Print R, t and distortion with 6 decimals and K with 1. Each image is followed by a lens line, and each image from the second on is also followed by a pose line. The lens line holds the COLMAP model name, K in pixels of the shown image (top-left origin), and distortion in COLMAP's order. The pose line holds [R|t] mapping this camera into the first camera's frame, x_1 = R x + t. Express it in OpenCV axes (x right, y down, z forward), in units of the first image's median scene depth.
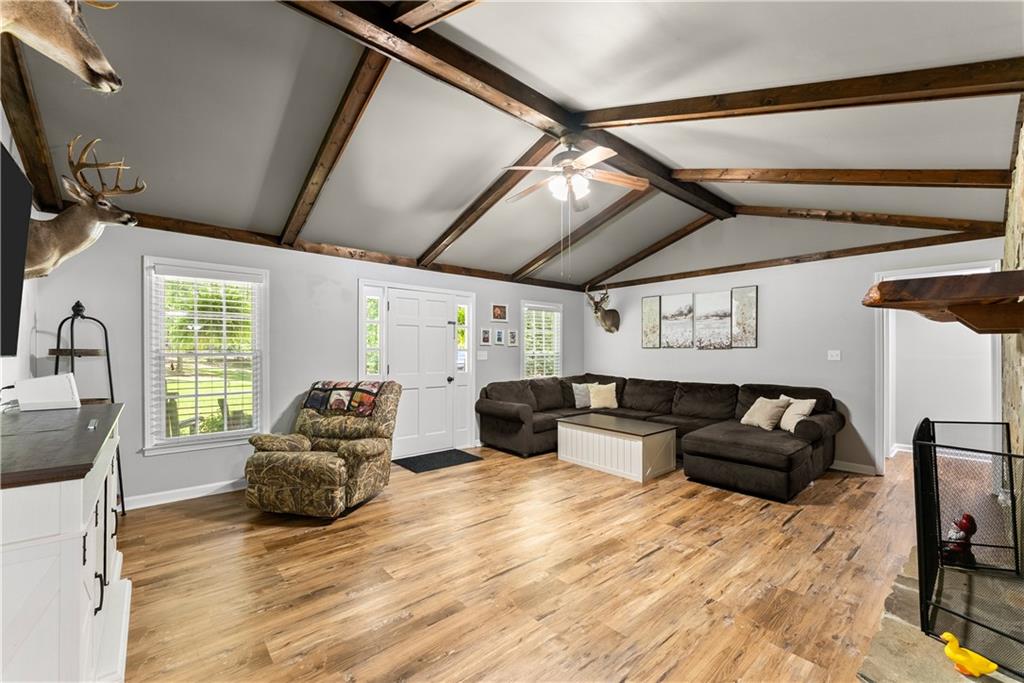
lens RADIAL K [[412.1, 0, 506.1], [0, 412.1, 349.4], [0, 0, 1]] dist [-0.002208, 0.000503]
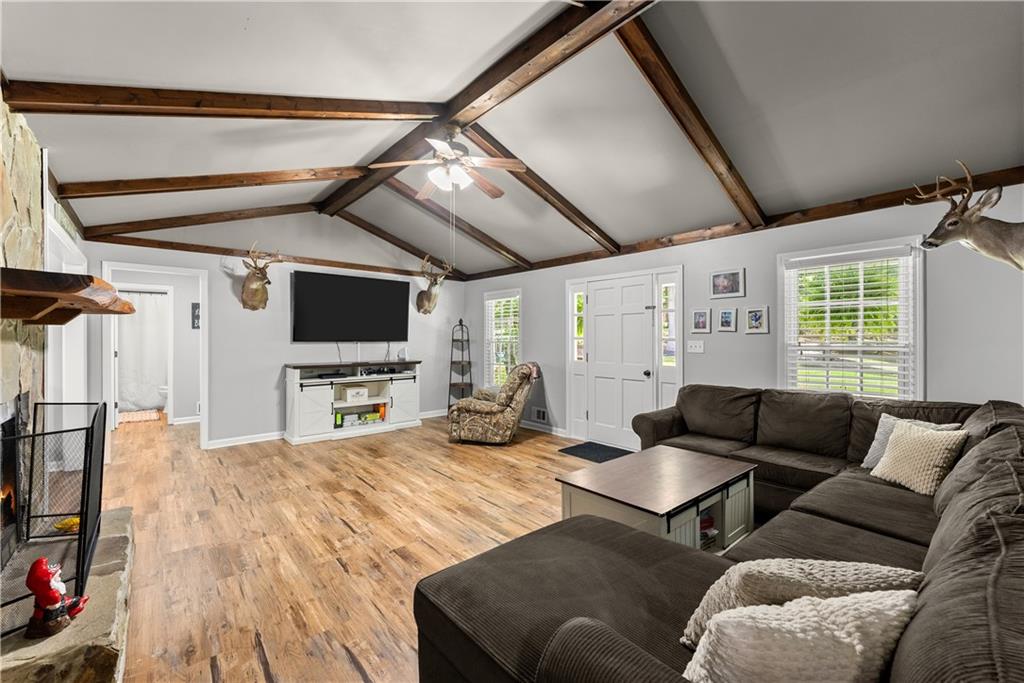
lens RADIAL K [[412.1, 0, 514.3], [0, 412.1, 337.5], [0, 0, 1]] dist [-0.002208, 0.000503]
pose [[0.013677, -0.005988, -0.999889, 1.286429], [0.001676, 0.999981, -0.005966, 0.004417], [0.999905, -0.001594, 0.013687, 1.265479]]
